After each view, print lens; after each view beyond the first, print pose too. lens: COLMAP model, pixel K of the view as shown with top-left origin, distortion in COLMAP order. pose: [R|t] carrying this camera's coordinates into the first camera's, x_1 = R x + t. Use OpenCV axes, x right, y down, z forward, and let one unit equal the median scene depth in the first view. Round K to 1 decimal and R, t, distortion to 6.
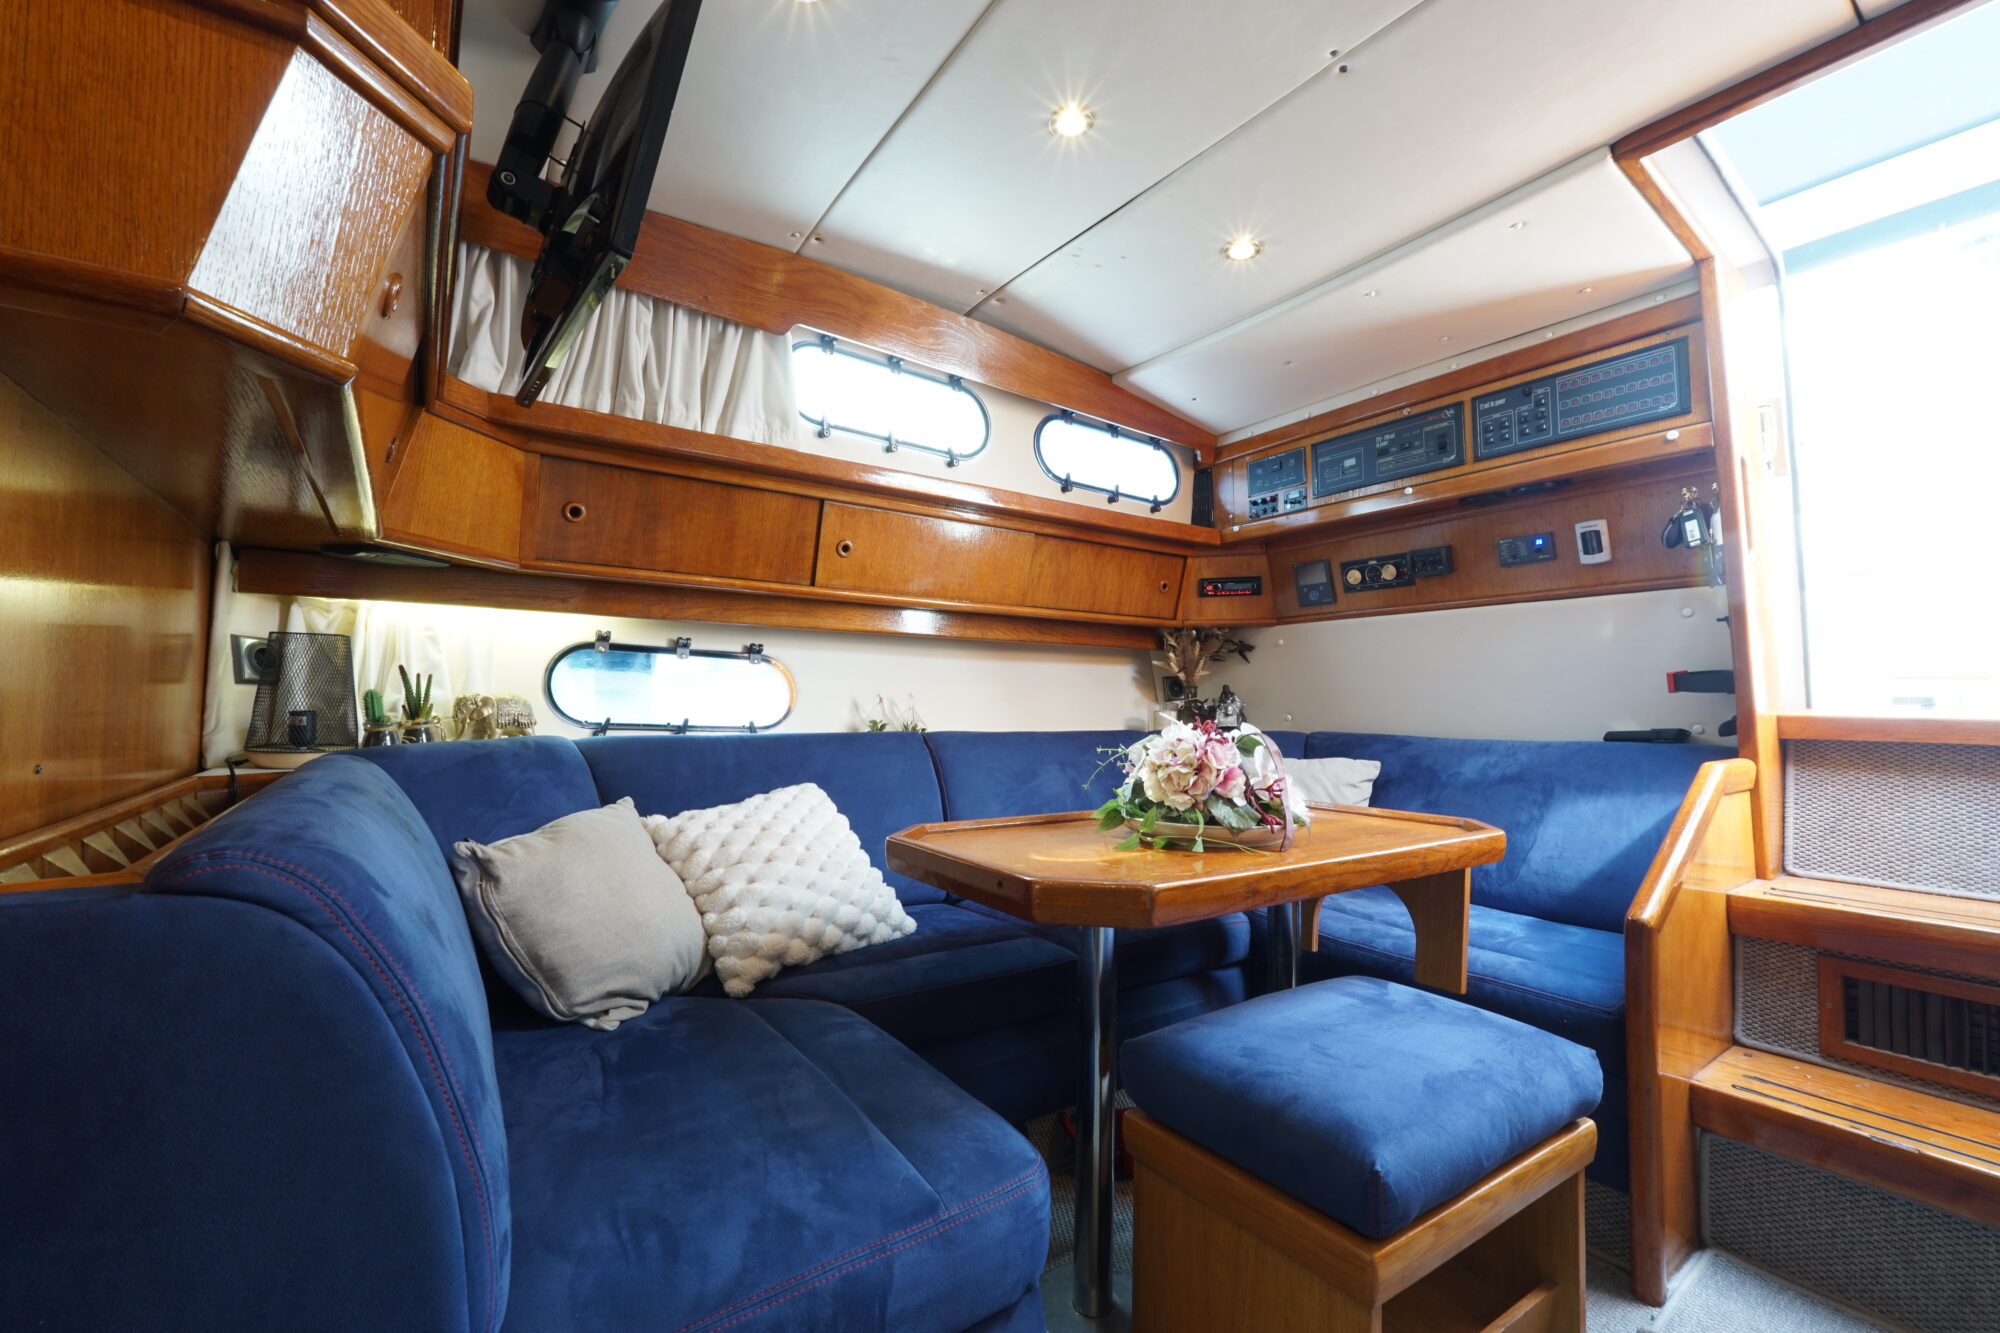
lens RADIAL K [[838.6, 0, 999.8], [0, 838.6, 670.0], [0, 0, 1]] dist [-0.017549, 0.006303]
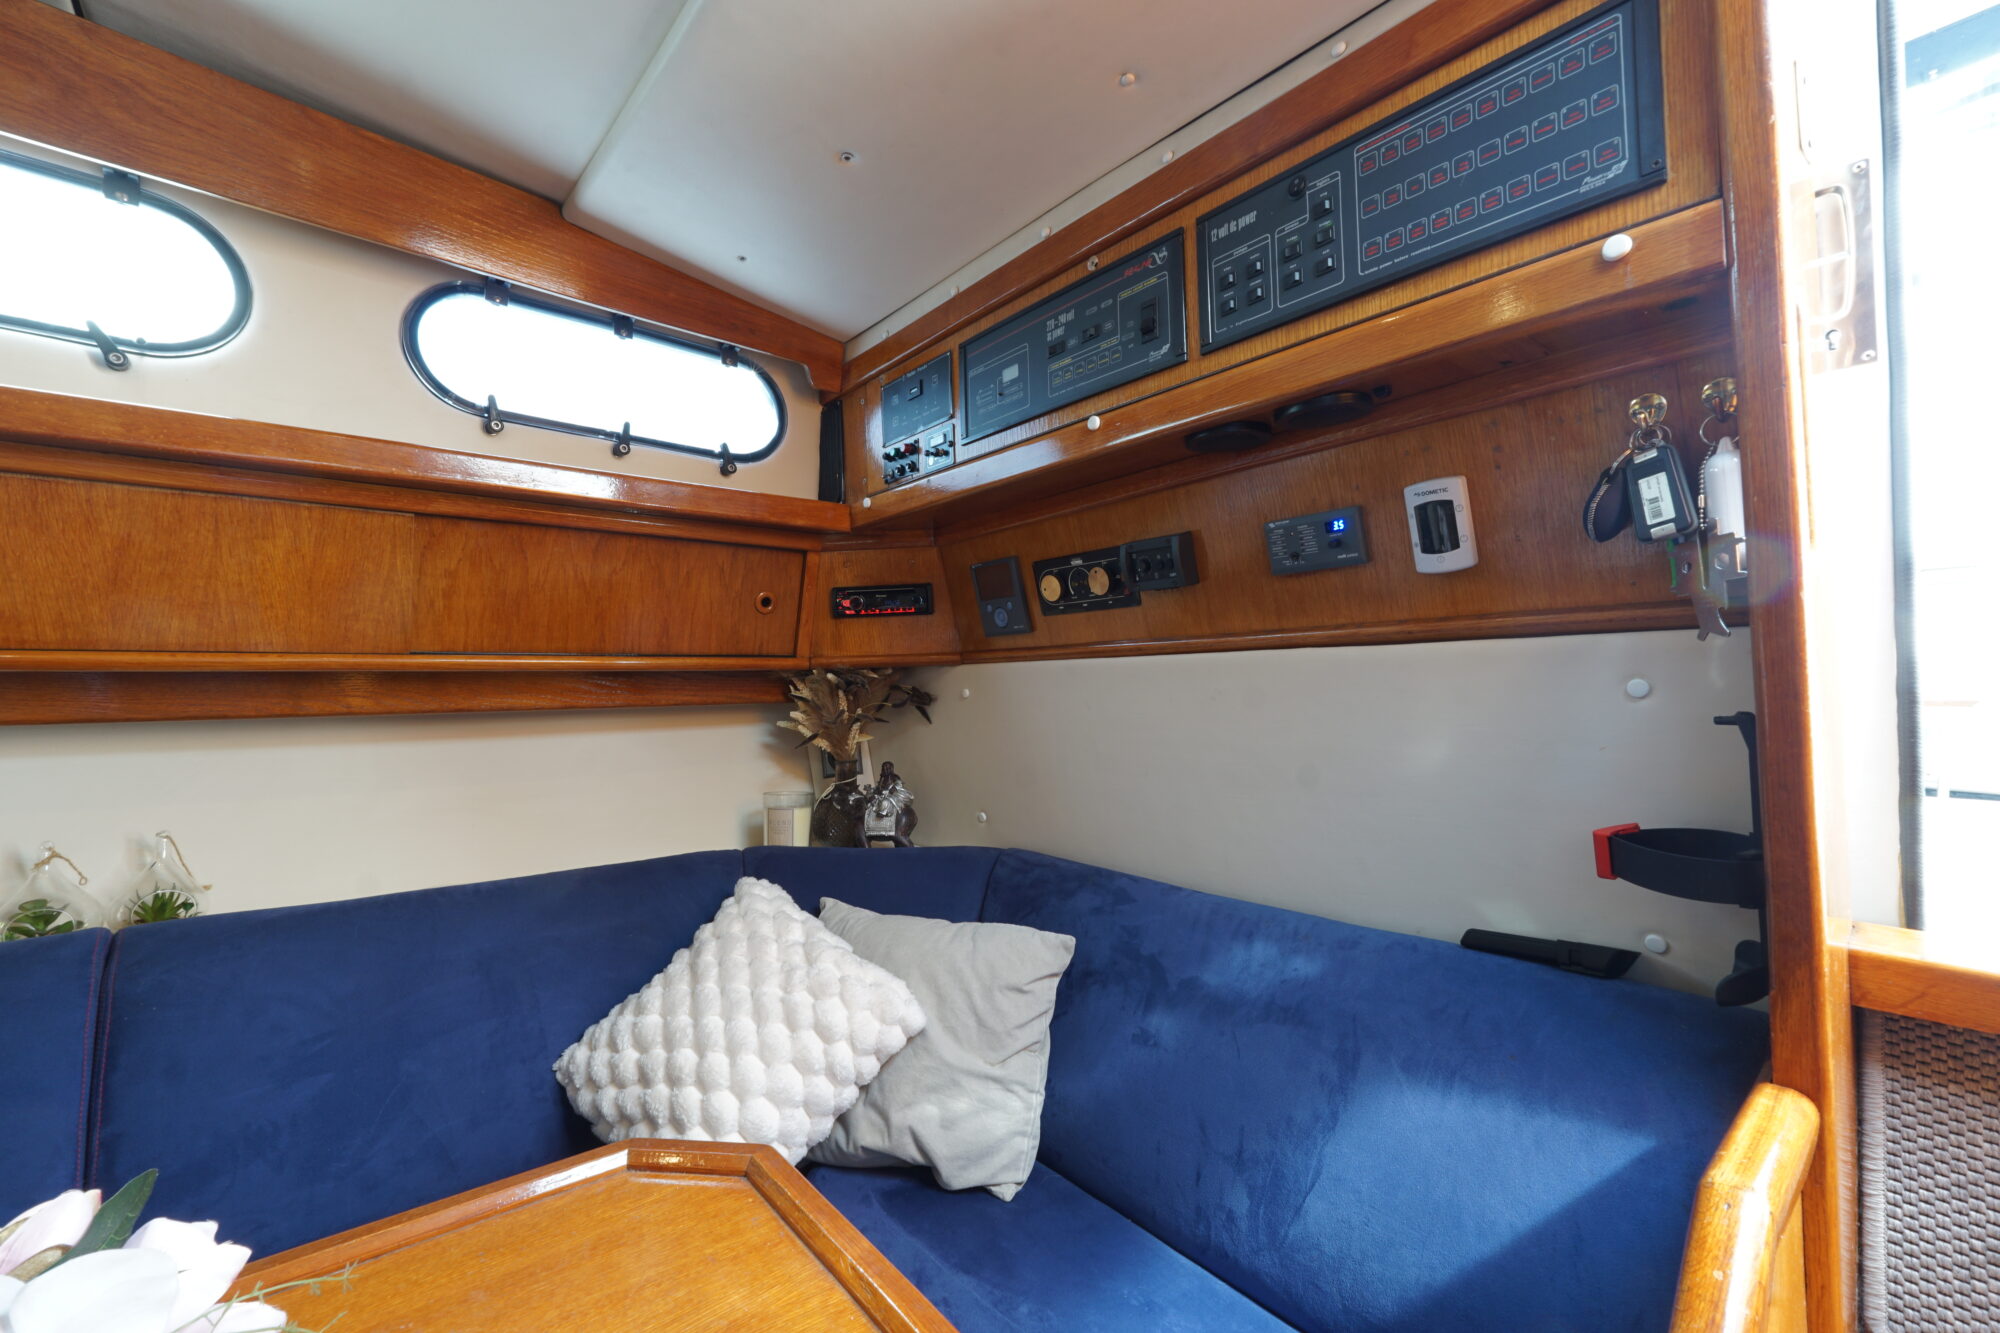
lens RADIAL K [[838.6, 0, 996.1], [0, 838.6, 675.6], [0, 0, 1]] dist [-0.017549, 0.006303]
pose [[0.996208, -0.019662, 0.084751, 0.369186], [0.017072, 0.999368, 0.031175, -0.077329], [-0.085310, -0.029610, 0.995914, 0.482098]]
